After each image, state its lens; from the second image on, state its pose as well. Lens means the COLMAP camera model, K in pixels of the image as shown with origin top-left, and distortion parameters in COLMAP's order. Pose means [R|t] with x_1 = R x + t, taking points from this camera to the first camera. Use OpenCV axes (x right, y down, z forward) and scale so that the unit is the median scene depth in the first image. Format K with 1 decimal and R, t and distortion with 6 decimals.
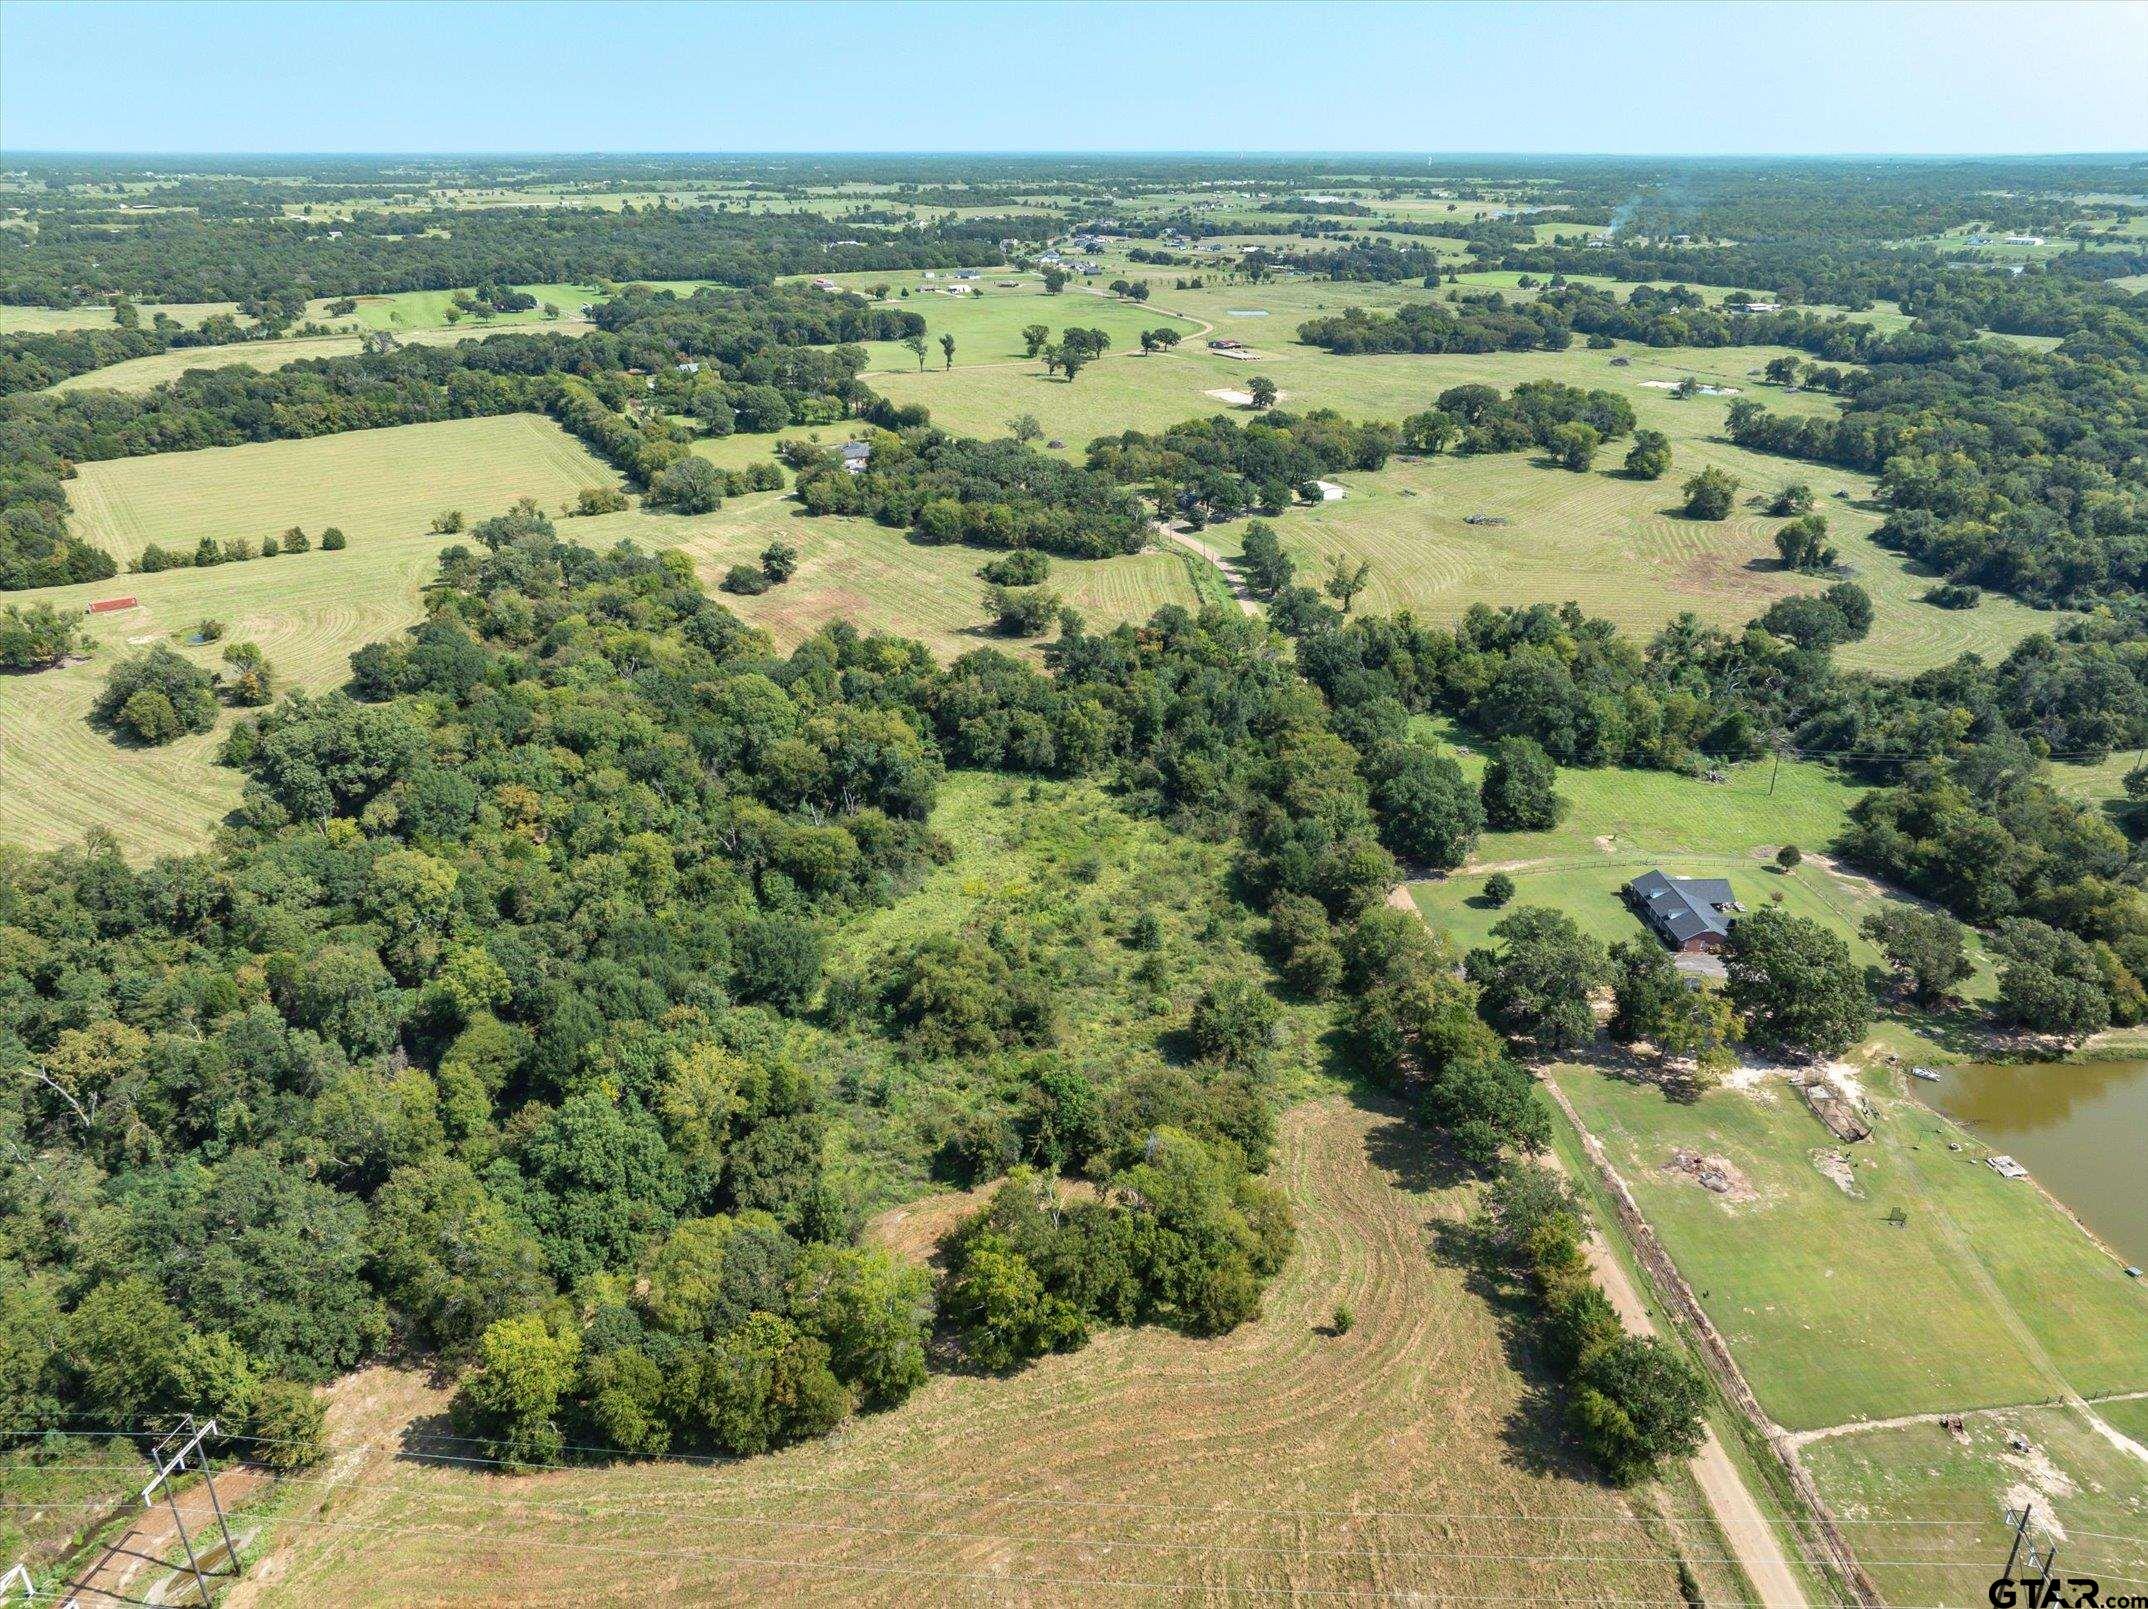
lens RADIAL K [[1546.2, 0, 1074.0], [0, 1546.2, 804.5], [0, 0, 1]] dist [-0.000328, -0.001879]
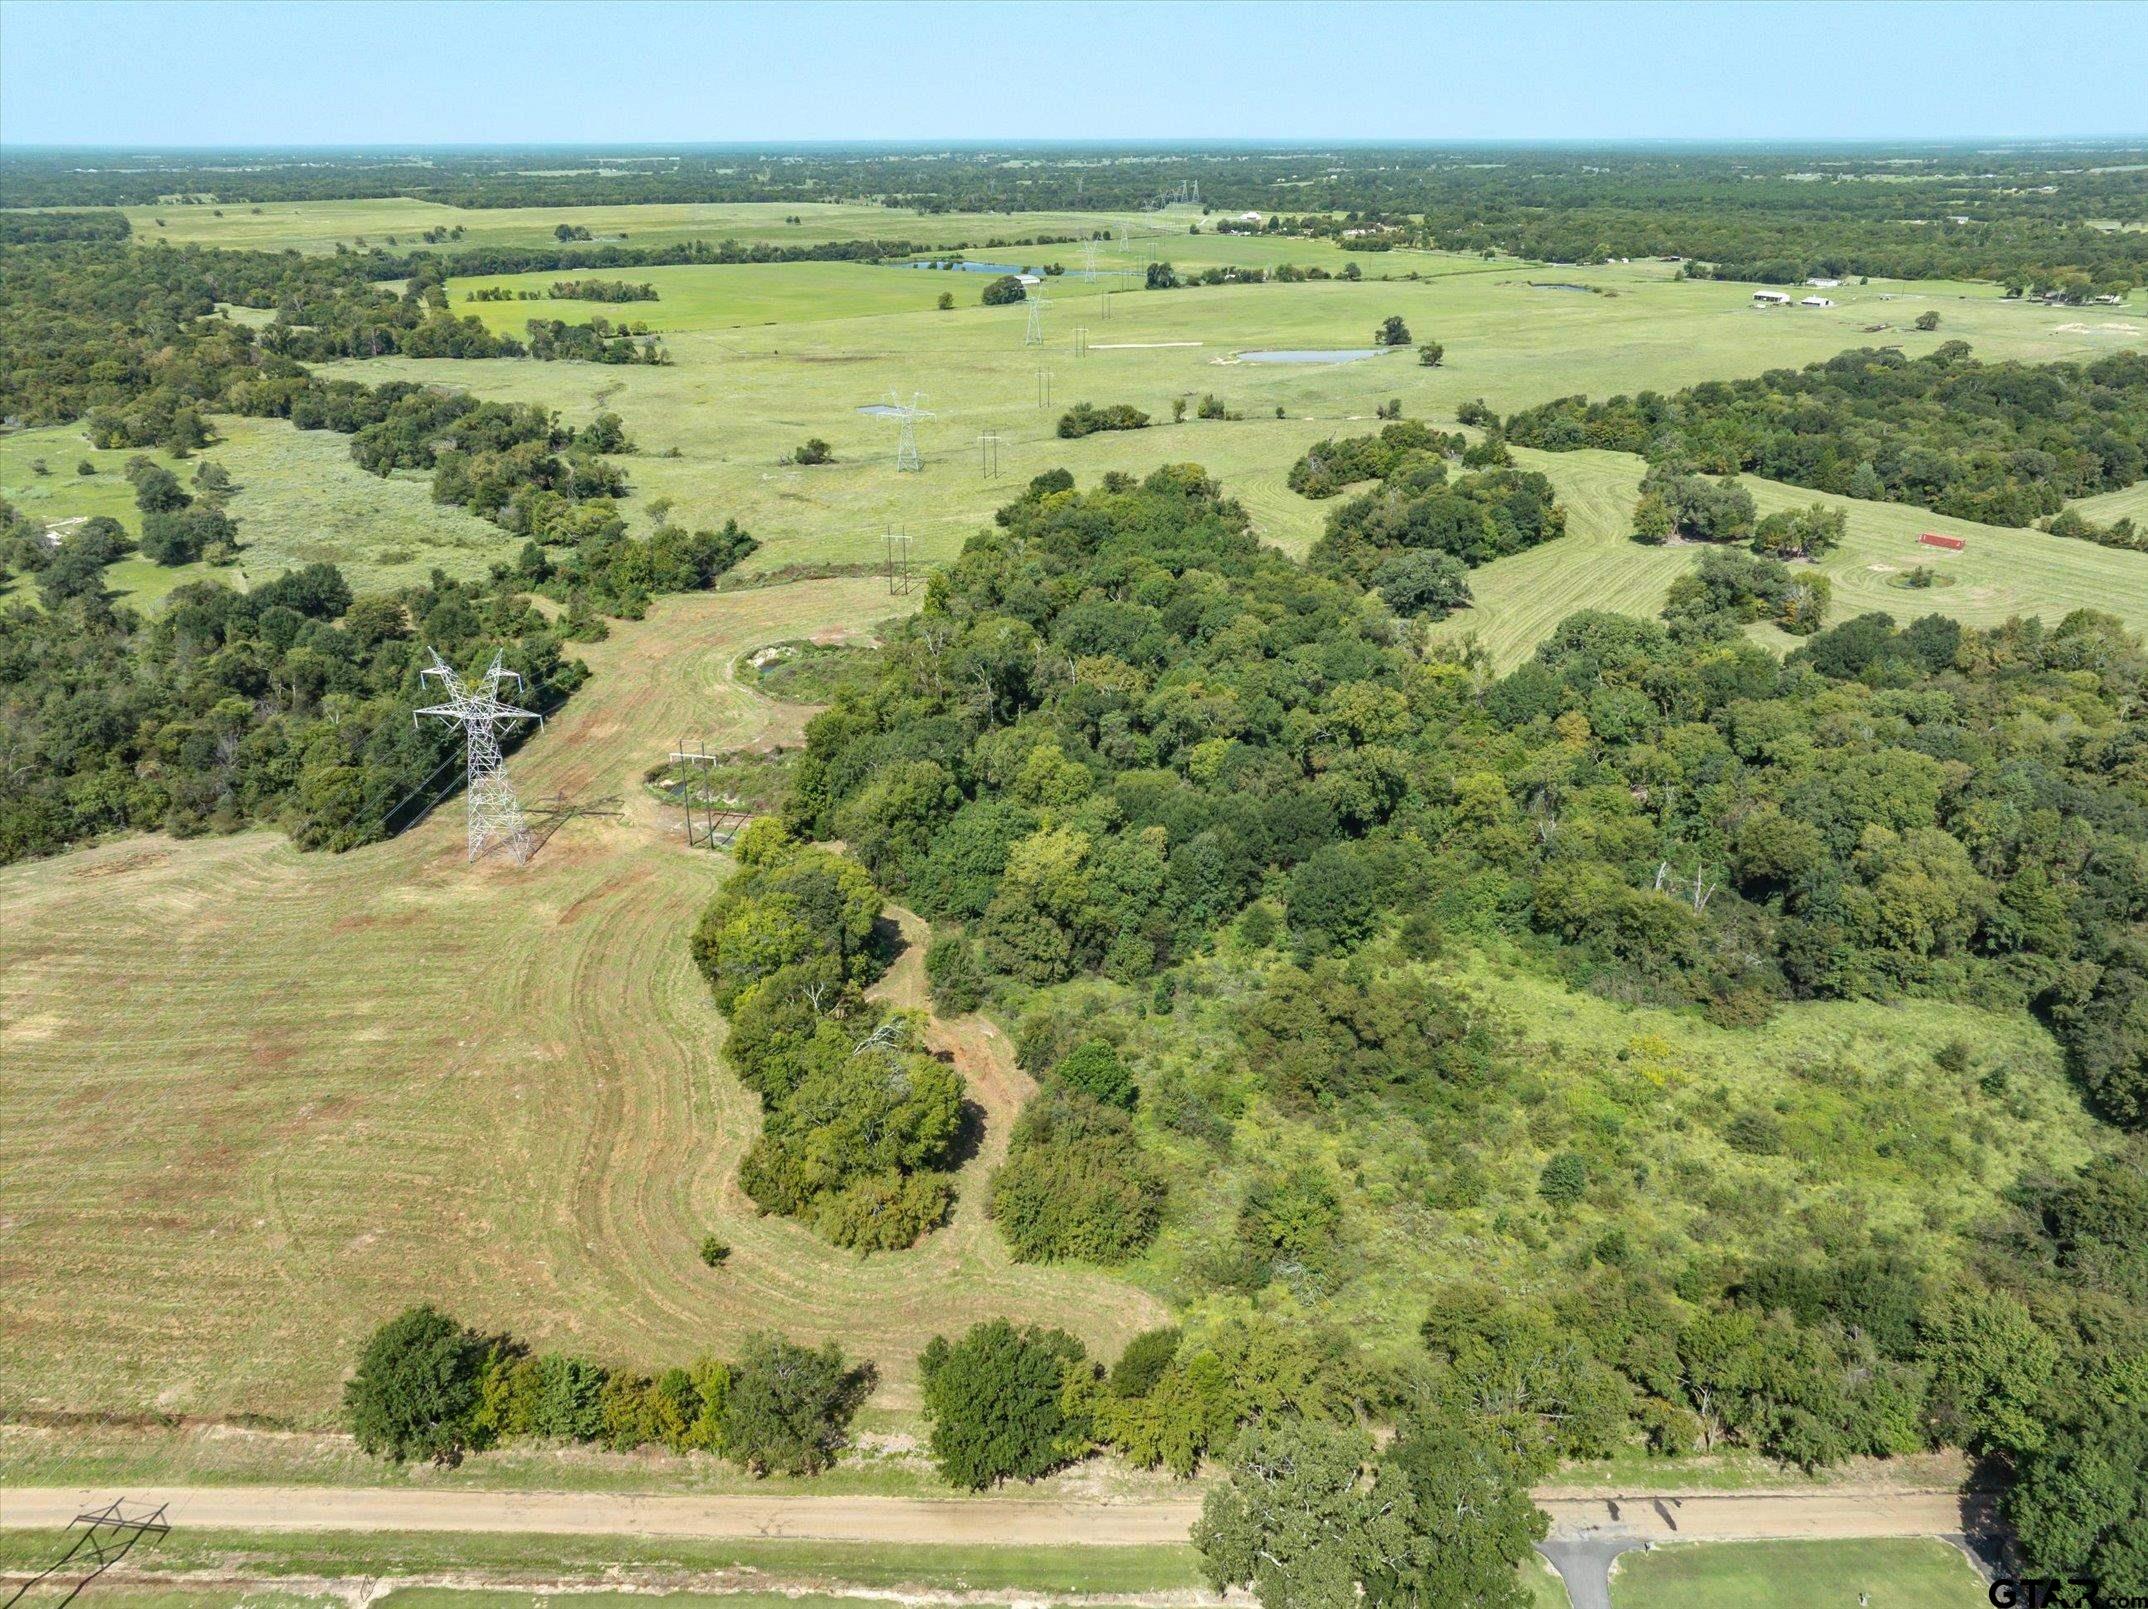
lens RADIAL K [[1546.2, 0, 1074.0], [0, 1546.2, 804.5], [0, 0, 1]] dist [0.004175, 0.002473]
pose [[-0.048002, 0.396763, -0.916665, 0.326443], [-0.394315, 0.835659, 0.382349, -0.121600], [0.917721, 0.379808, 0.116336, 0.349907]]
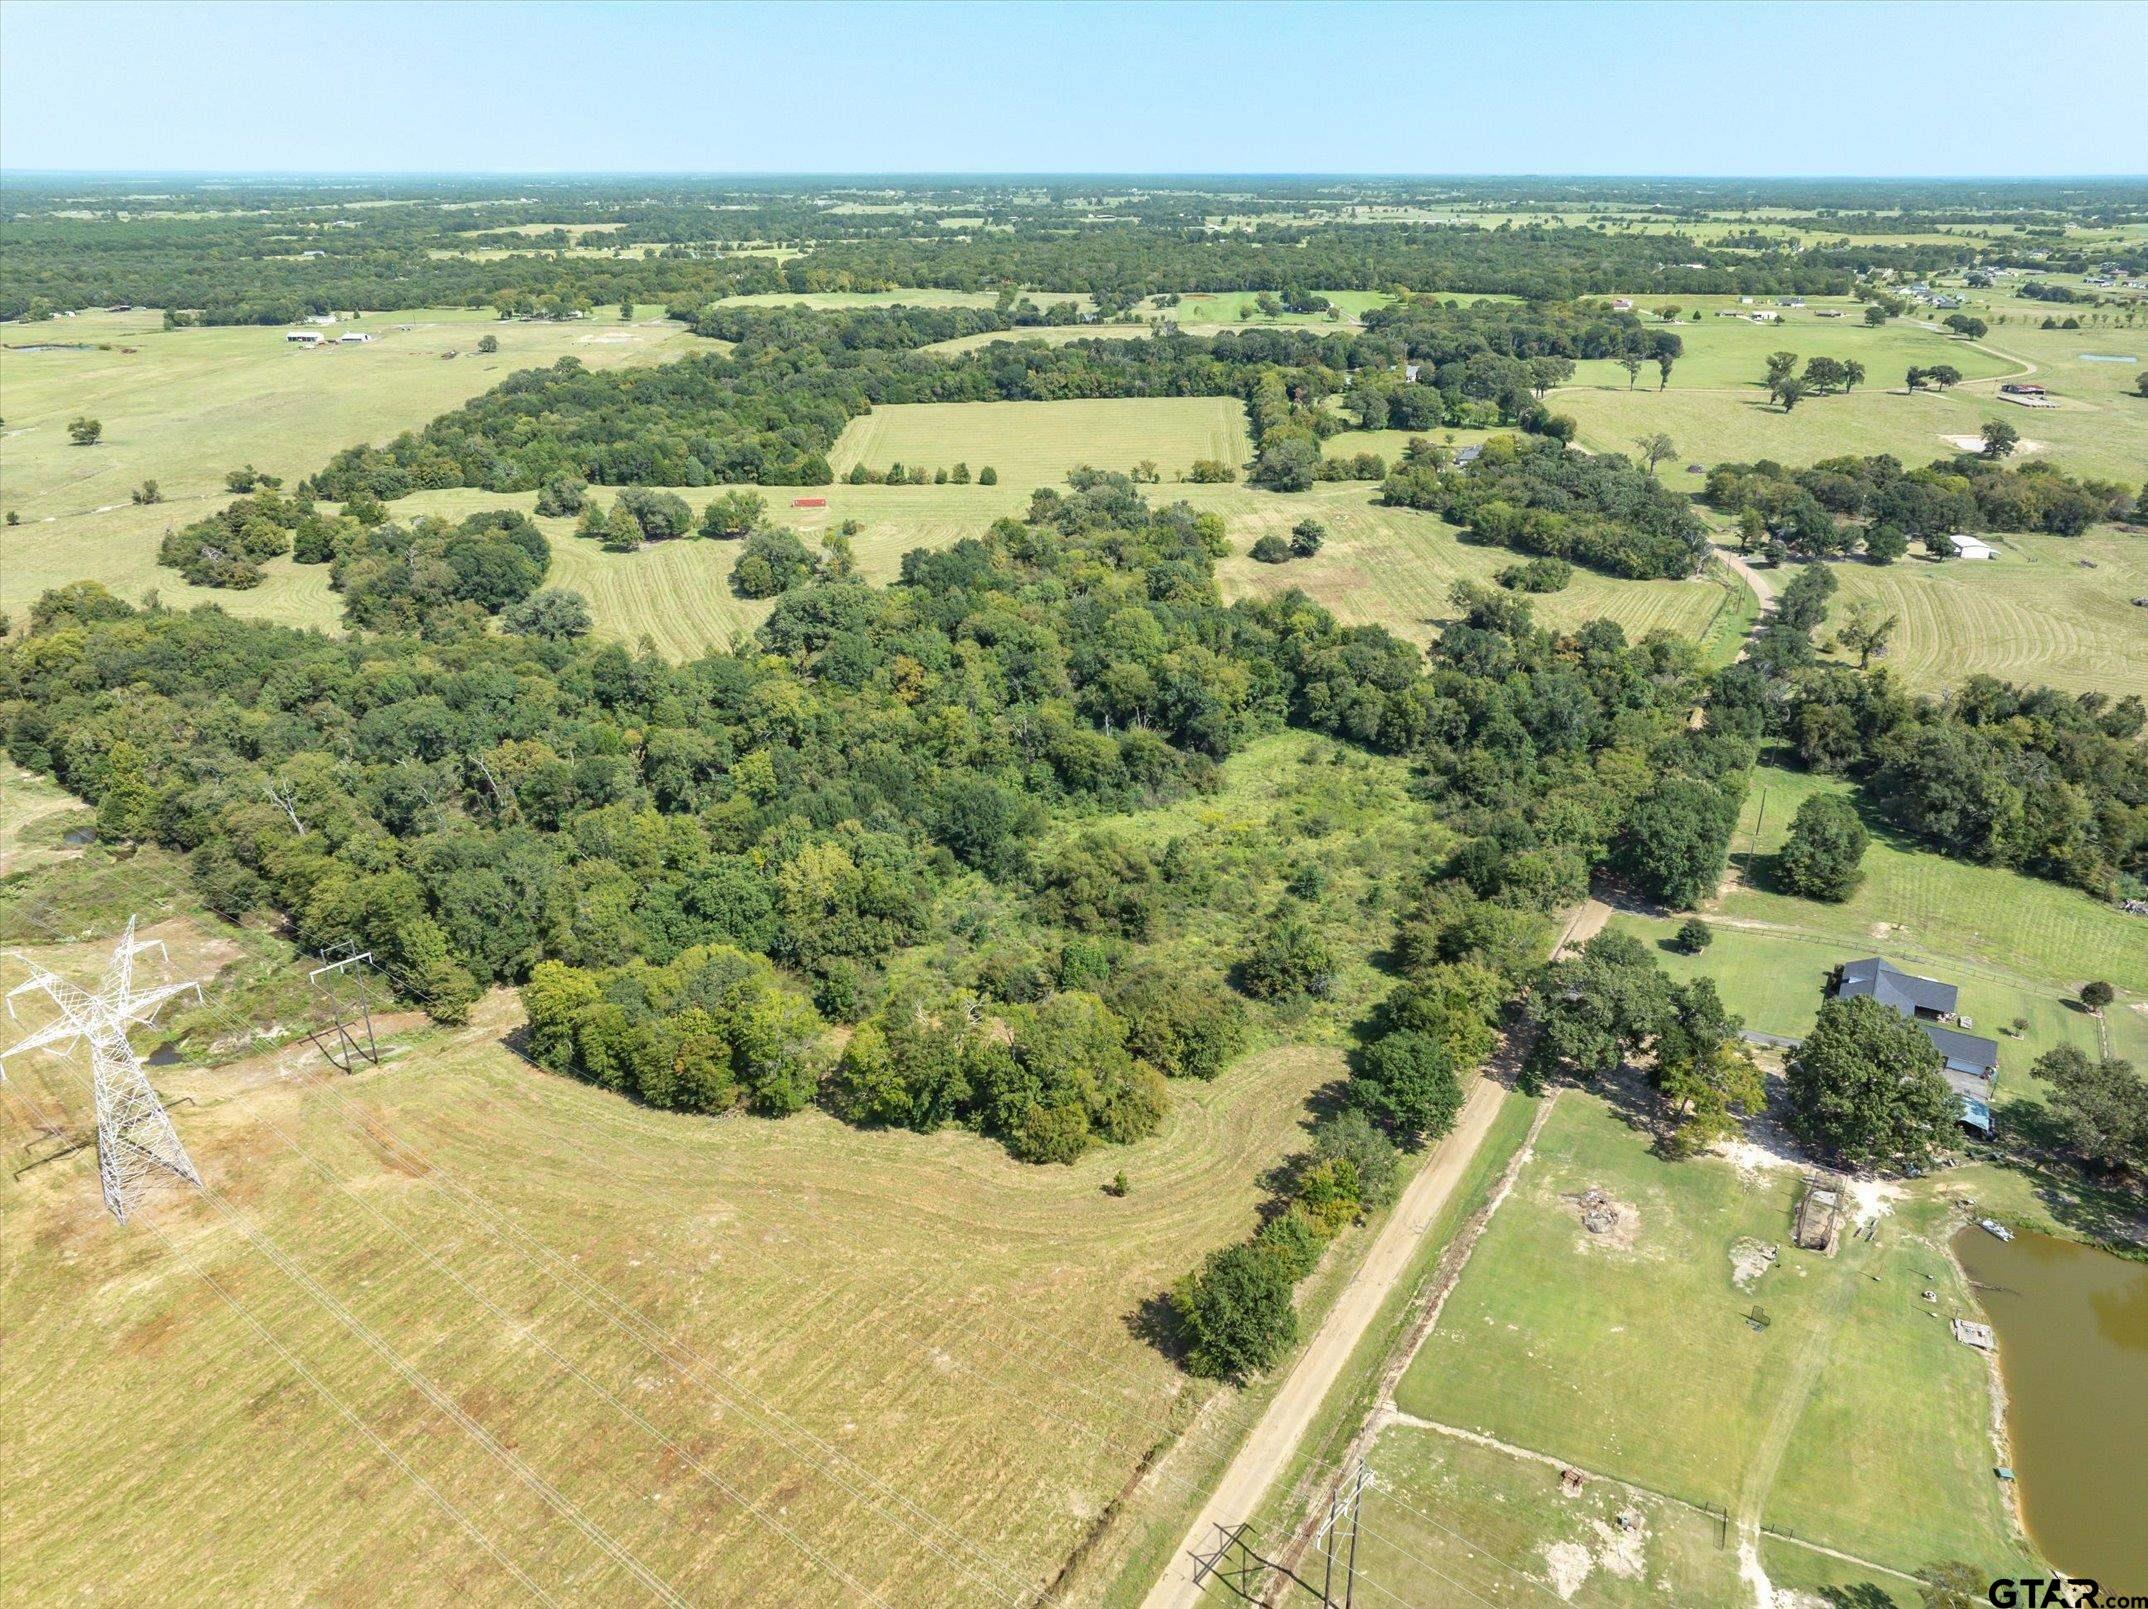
lens RADIAL K [[1546.2, 0, 1074.0], [0, 1546.2, 804.5], [0, 0, 1]] dist [-0.000328, -0.001879]
pose [[0.836124, 0.210440, -0.506568, 0.229475], [-0.217676, 0.974949, 0.045729, 0.009136], [0.503501, 0.072033, 0.860986, 0.005106]]
